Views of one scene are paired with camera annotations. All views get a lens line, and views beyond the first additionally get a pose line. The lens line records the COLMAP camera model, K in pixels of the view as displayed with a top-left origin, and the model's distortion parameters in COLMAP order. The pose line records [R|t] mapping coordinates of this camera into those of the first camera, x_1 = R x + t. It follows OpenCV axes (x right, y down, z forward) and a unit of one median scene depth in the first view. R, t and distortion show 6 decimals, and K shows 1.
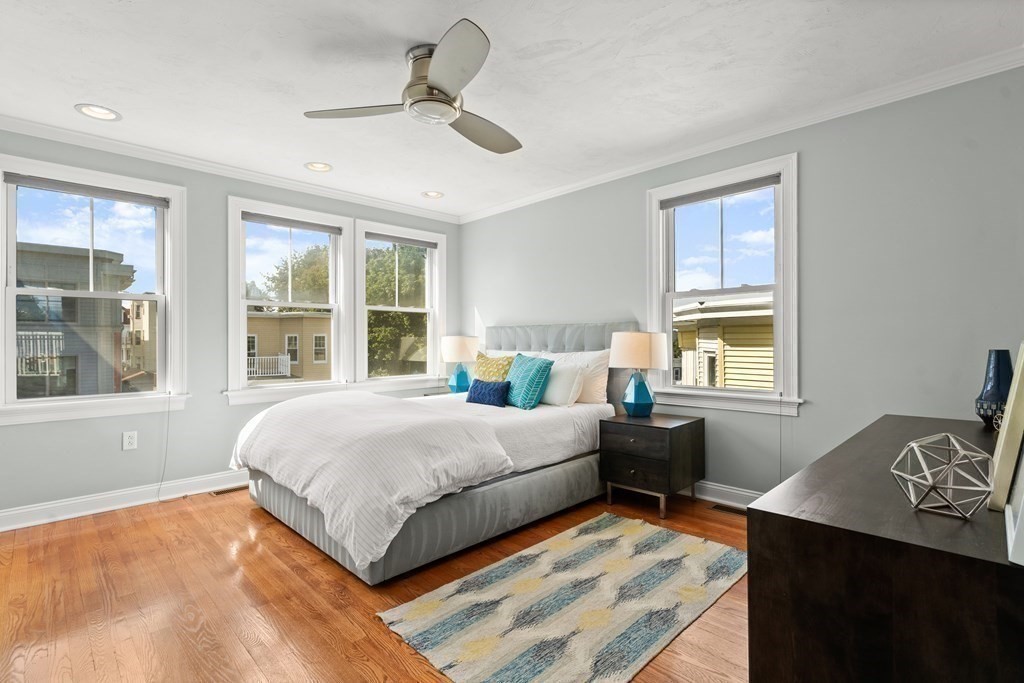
lens RADIAL K [[469.9, 0, 508.3], [0, 469.9, 340.7], [0, 0, 1]] dist [-0.014012, 0.005039]
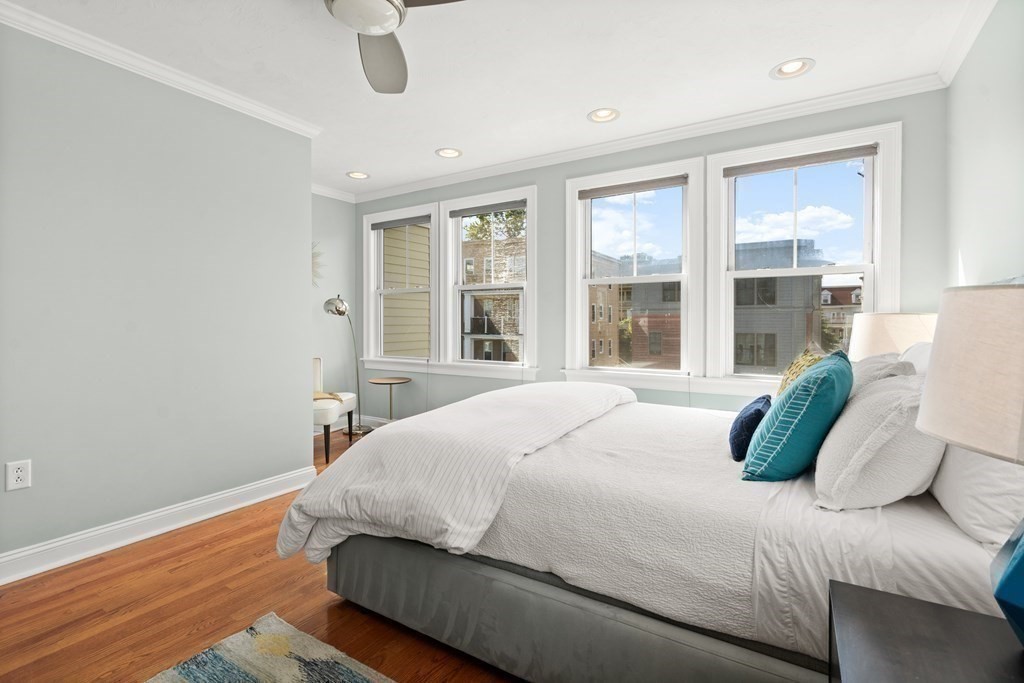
lens RADIAL K [[469.9, 0, 519.1], [0, 469.9, 326.9], [0, 0, 1]] dist [-0.014012, 0.005039]
pose [[0.258633, 0.014333, -0.965869, 0.374429], [-0.000258, 0.999891, 0.014769, -0.001772], [0.965976, -0.003570, 0.258609, 0.623425]]
